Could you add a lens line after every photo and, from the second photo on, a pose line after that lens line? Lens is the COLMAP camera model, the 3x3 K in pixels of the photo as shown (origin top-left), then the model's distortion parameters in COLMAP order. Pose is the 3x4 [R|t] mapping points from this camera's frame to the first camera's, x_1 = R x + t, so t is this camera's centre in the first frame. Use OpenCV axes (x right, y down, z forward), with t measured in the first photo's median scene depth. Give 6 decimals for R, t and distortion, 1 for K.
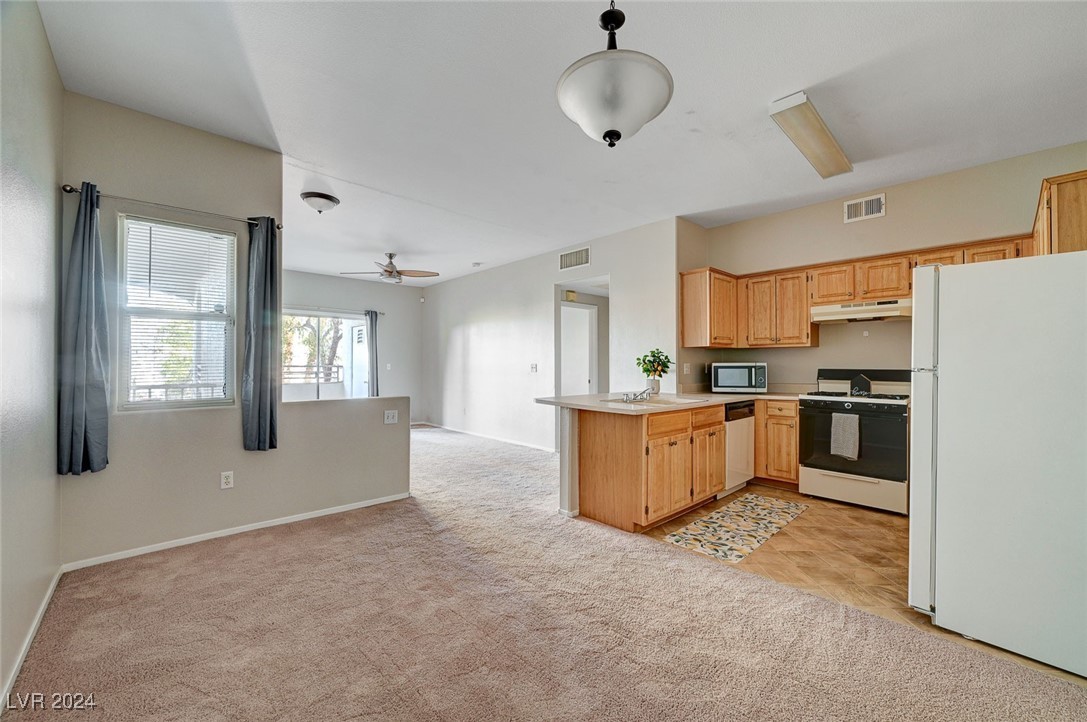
lens RADIAL K [[428.7, 0, 544.3], [0, 428.7, 359.1], [0, 0, 1]] dist [-0.000549, -0.000048]
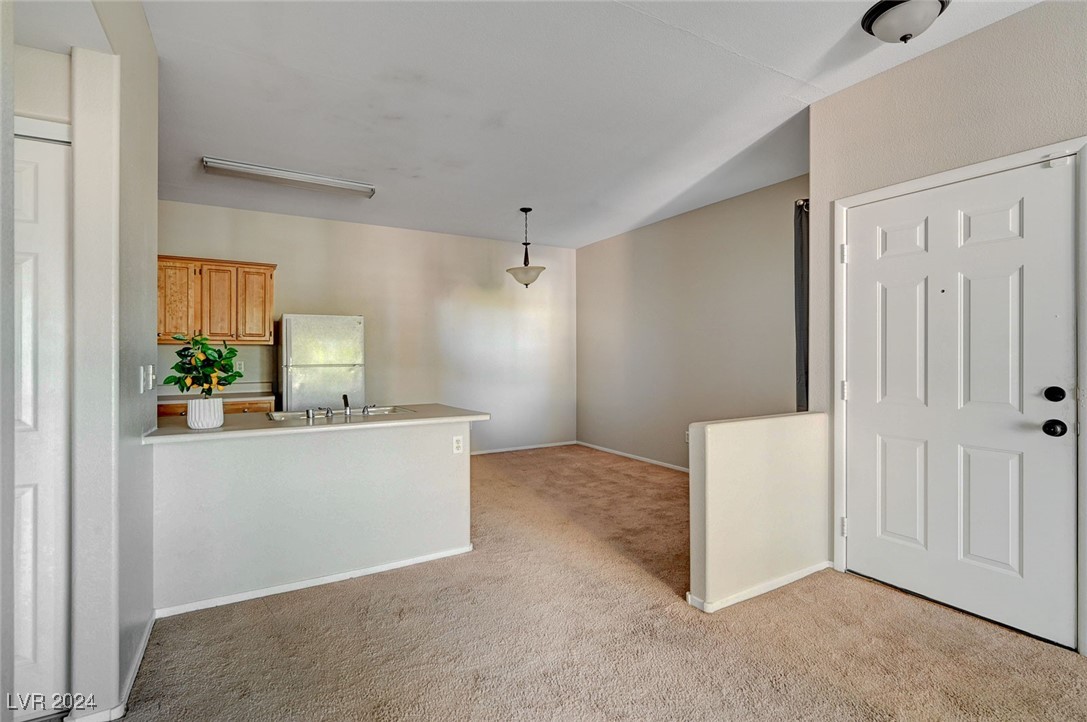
lens RADIAL K [[509.7, 0, 544.5], [0, 509.7, 354.0], [0, 0, 1]] dist [0.000661, 0.000882]
pose [[-0.978216, 0.002963, 0.207570, -0.241683], [-0.000670, 0.999848, -0.017431, 0.007724], [-0.207590, -0.017191, -0.978065, 1.533321]]
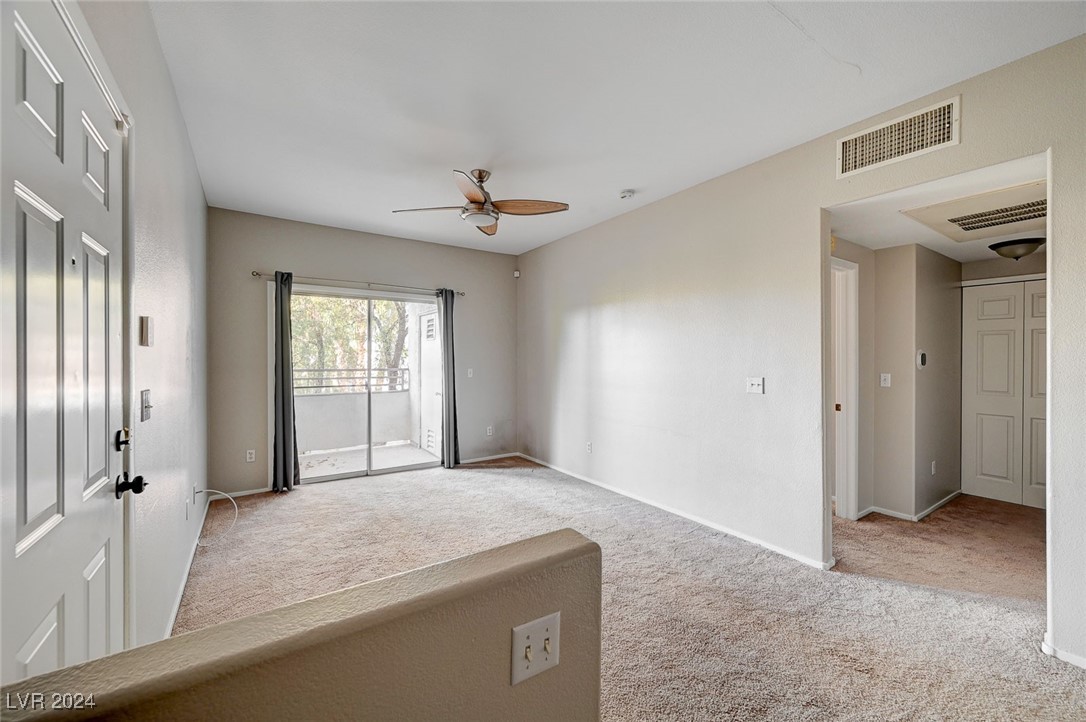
lens RADIAL K [[428.3, 0, 543.8], [0, 428.3, 359.1], [0, 0, 1]] dist [-0.000549, -0.000048]
pose [[0.988356, -0.000297, -0.152156, -0.278931], [0.002615, 0.999883, 0.015039, -0.025708], [0.152134, -0.015261, 0.988242, 0.671971]]
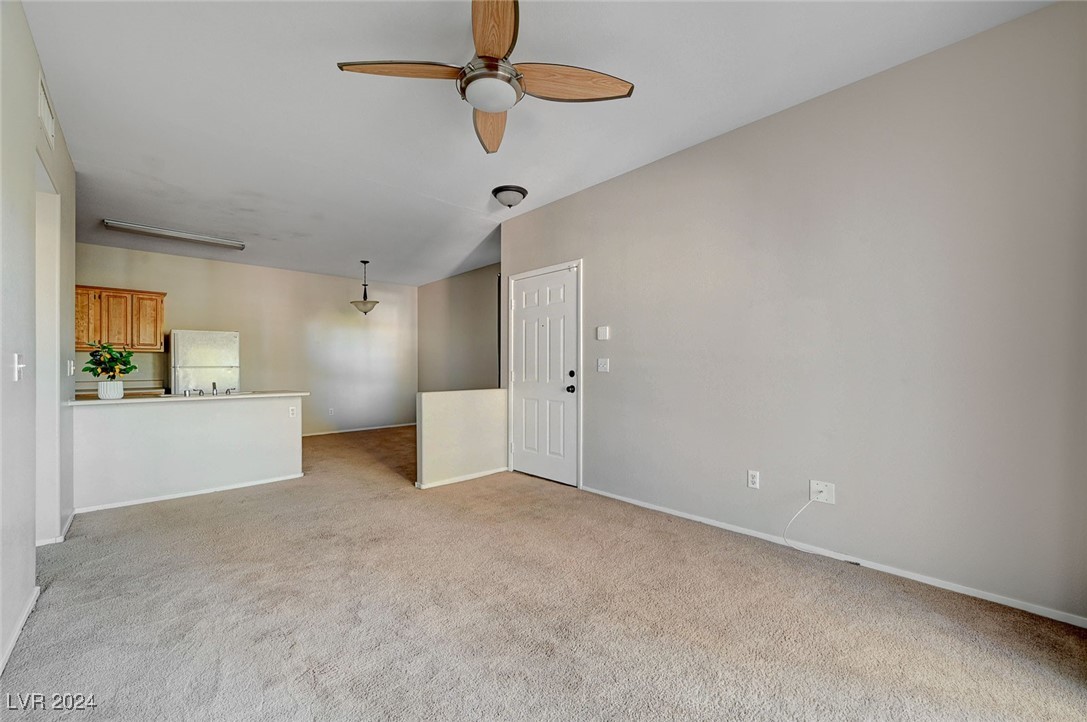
lens RADIAL K [[431.3, 0, 548.0], [0, 431.3, 366.2], [0, 0, 1]] dist [-0.001069, -0.000095]
pose [[-0.999824, 0.003310, -0.018483, -0.560734], [0.003609, 0.999863, -0.016184, 0.036505], [0.018427, -0.016247, -0.999698, 1.880594]]
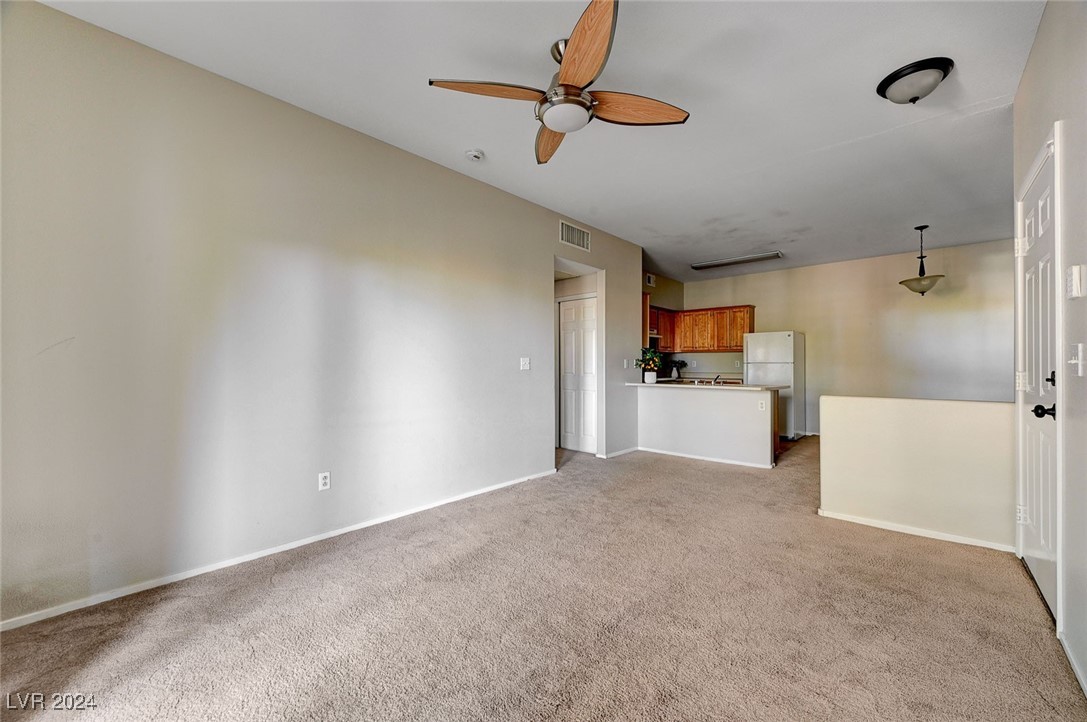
lens RADIAL K [[430.0, 0, 543.5], [0, 430.0, 361.0], [0, 0, 1]] dist [0.000892, 0.000040]
pose [[-0.086707, 0.005805, 0.996217, -1.019289], [-0.014102, 0.999876, -0.007053, 0.029479], [-0.996134, -0.014661, -0.086614, 1.481875]]
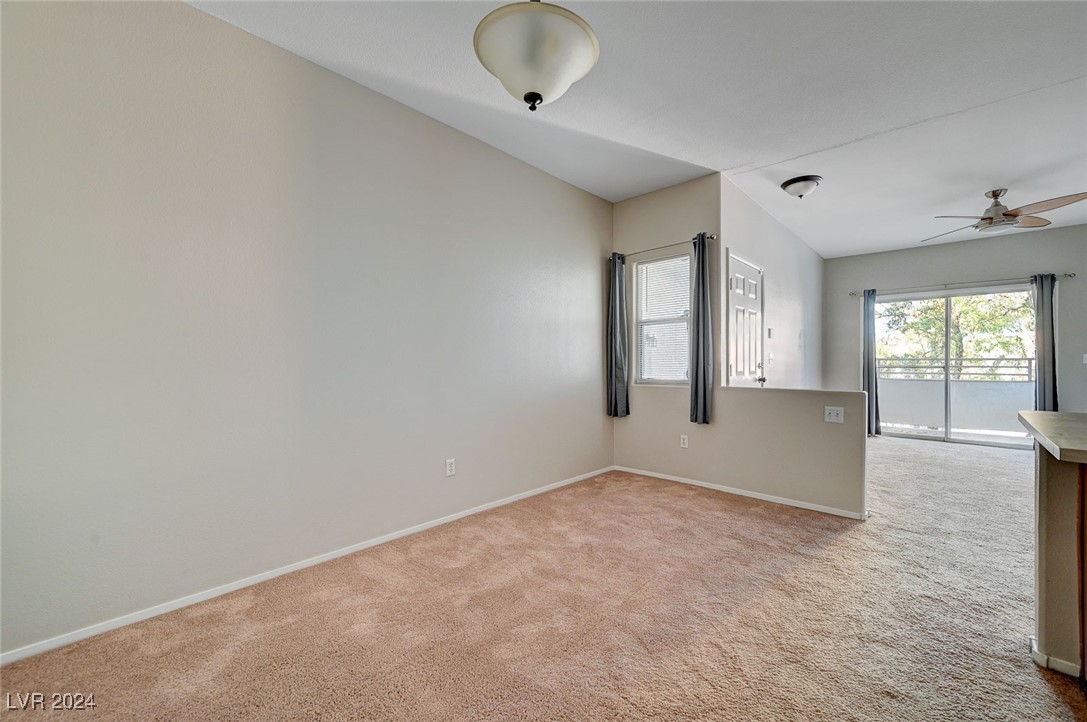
lens RADIAL K [[430.2, 0, 544.3], [0, 430.2, 365.6], [0, 0, 1]] dist [-0.001616, 0.000298]
pose [[0.067857, 0.005538, -0.997680, 0.387105], [0.016094, 0.999848, 0.006644, 0.021457], [0.997565, -0.016507, 0.067758, 0.332929]]
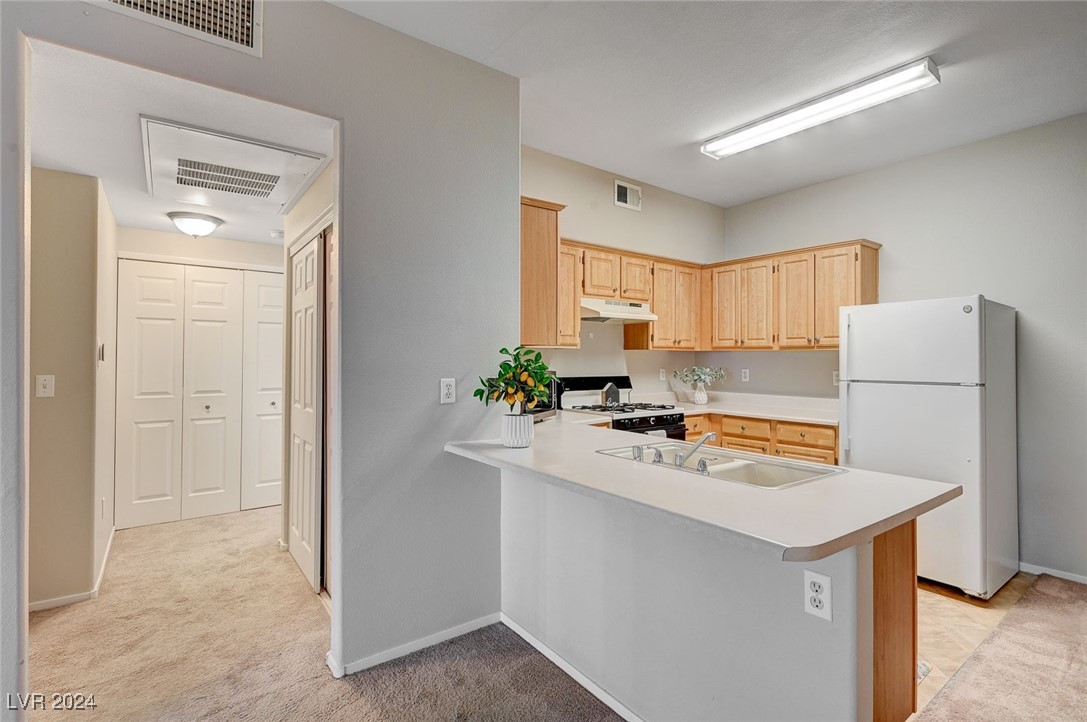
lens RADIAL K [[509.7, 0, 544.5], [0, 509.7, 354.0], [0, 0, 1]] dist [0.000661, 0.000882]
pose [[0.102789, 0.007727, 0.994673, -0.286333], [-0.015636, 0.999859, -0.006152, -0.013556], [-0.994580, -0.014920, 0.102895, 0.956542]]
